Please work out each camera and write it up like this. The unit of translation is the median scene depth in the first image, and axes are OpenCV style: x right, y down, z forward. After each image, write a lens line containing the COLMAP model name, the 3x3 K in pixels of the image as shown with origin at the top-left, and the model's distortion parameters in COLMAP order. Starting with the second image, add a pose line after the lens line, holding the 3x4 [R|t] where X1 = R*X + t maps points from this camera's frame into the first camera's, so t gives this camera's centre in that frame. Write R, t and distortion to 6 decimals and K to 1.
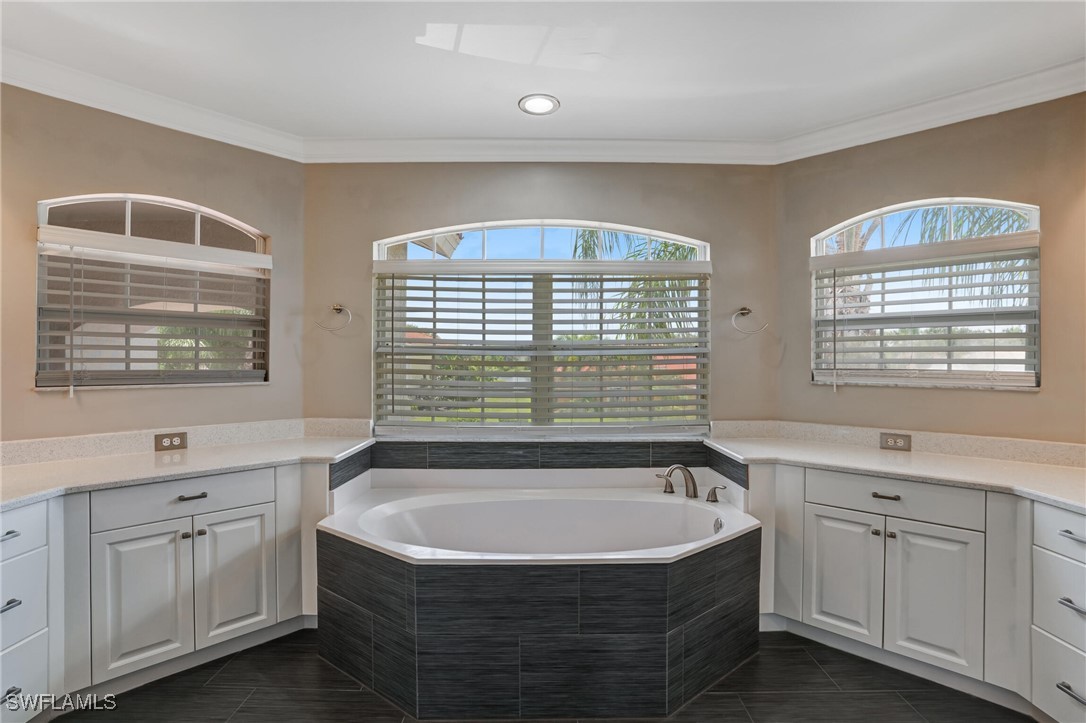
lens RADIAL K [[506.4, 0, 550.8], [0, 506.4, 359.1], [0, 0, 1]] dist [-0.064888, 0.020596]
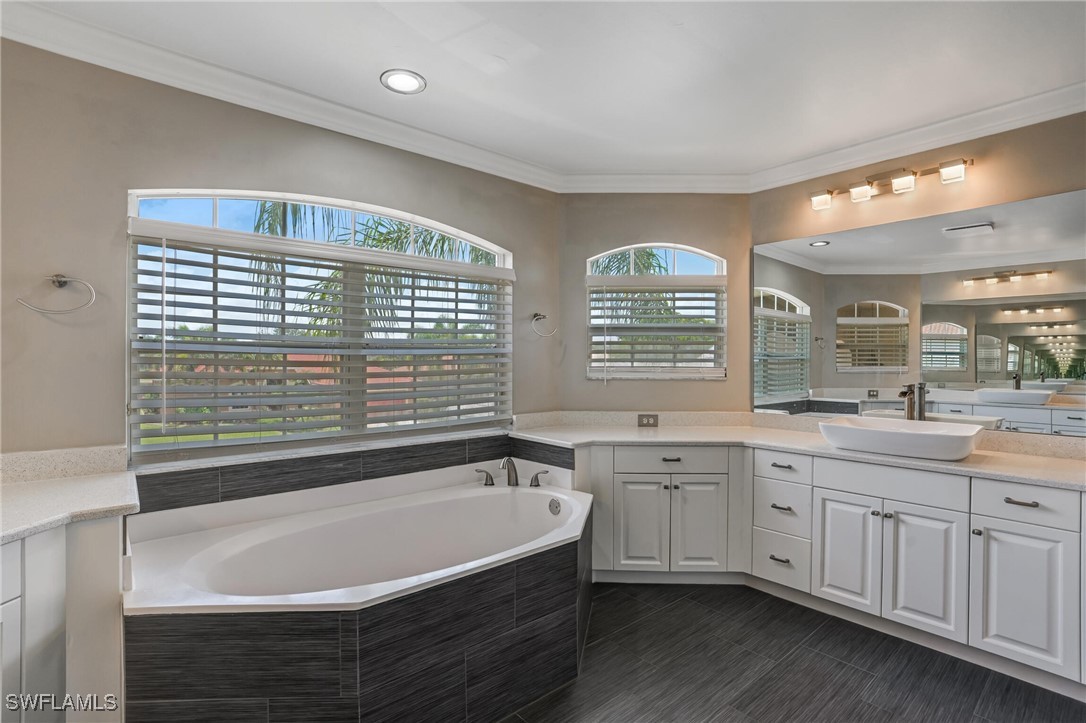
lens RADIAL K [[506.4, 0, 537.4], [0, 506.4, 359.6], [0, 0, 1]] dist [-0.064888, 0.020596]
pose [[0.766878, -0.000161, 0.641793, -0.409273], [-0.001551, 0.999997, 0.002103, -0.000180], [-0.641792, -0.002608, 0.766875, 0.137850]]
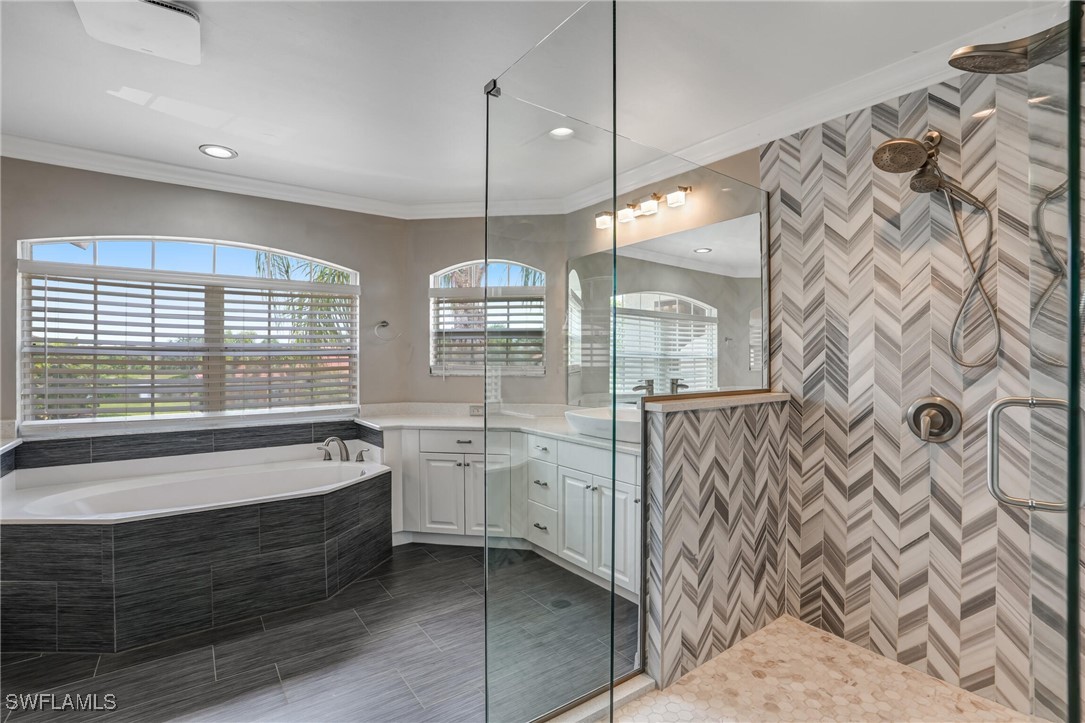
lens RADIAL K [[505.9, 0, 540.8], [0, 505.9, 359.1], [0, 0, 1]] dist [-0.064888, 0.020596]
pose [[0.815175, -0.001926, 0.579212, -0.073881], [0.001213, 0.999998, 0.001619, -0.000232], [-0.579214, -0.000618, 0.815175, -0.434156]]
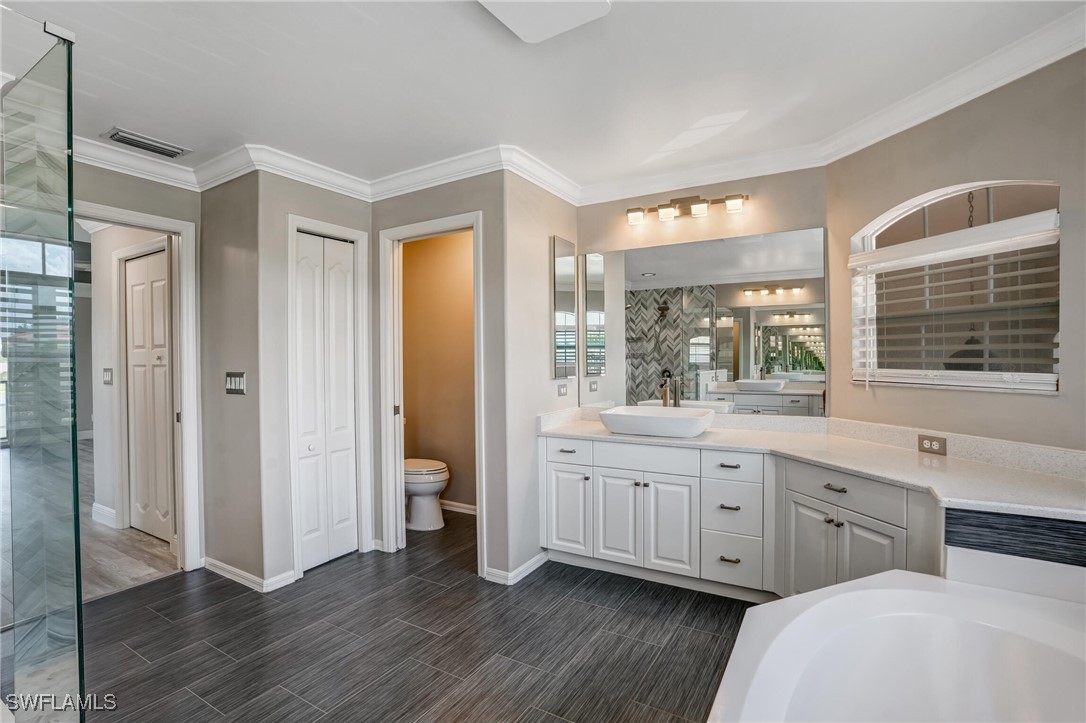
lens RADIAL K [[506.4, 0, 539.3], [0, 506.4, 358.3], [0, 0, 1]] dist [-0.064888, 0.020596]
pose [[-0.510898, 0.006479, -0.859617, 0.443181], [0.008269, 0.999962, 0.002622, -0.009693], [0.859602, -0.005769, -0.510932, 0.836696]]
